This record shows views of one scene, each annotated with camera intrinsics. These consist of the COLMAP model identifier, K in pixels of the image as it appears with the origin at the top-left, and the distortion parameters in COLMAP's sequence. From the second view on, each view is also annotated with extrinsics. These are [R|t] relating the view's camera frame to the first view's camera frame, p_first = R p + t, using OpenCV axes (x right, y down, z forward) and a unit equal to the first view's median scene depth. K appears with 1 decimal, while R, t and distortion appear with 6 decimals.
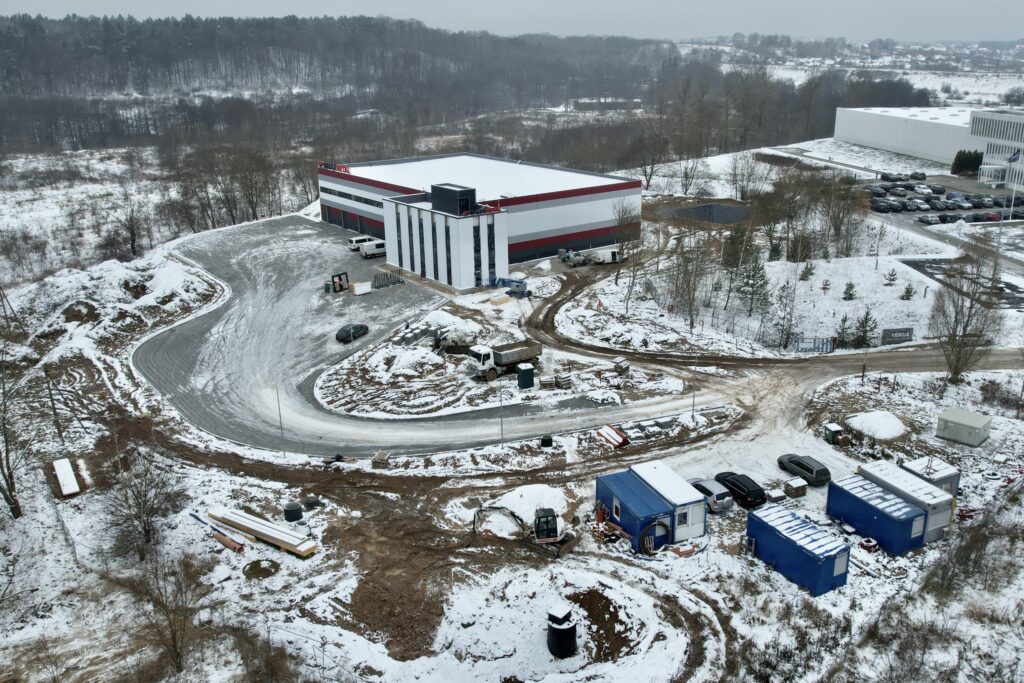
lens RADIAL K [[924.3, 0, 512.0], [0, 924.3, 341.5], [0, 0, 1]] dist [-0.064585, -0.004204]
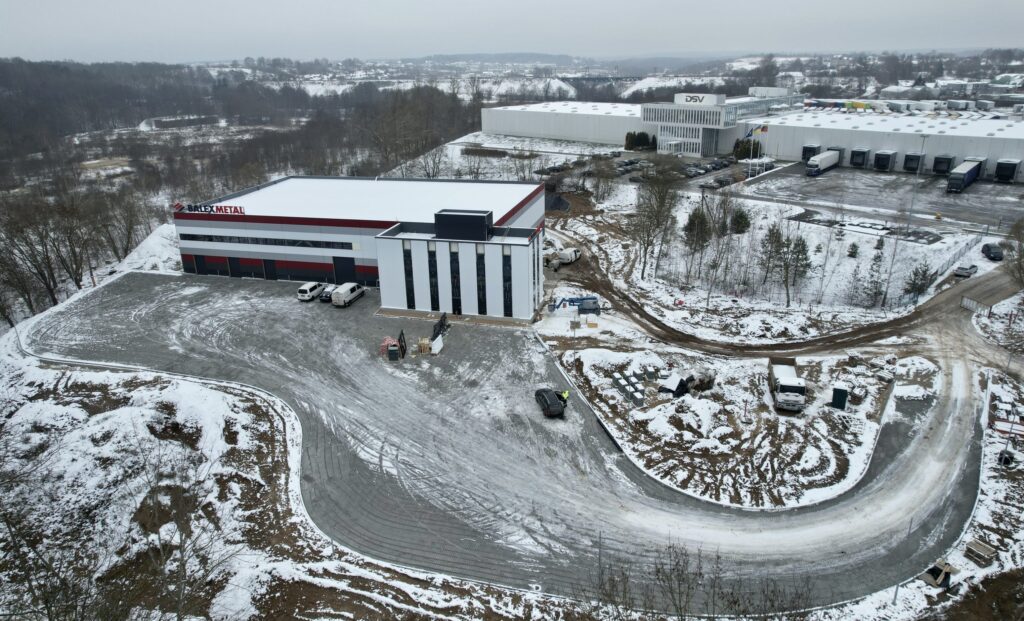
lens RADIAL K [[689.2, 0, 511.7], [0, 689.2, 280.4], [0, 0, 1]] dist [-0.029055, 0.006752]
pose [[0.787140, -0.197282, 0.584371, -0.506513], [0.204077, 0.977404, 0.055080, -0.147705], [-0.582033, 0.075901, 0.809615, 0.479994]]
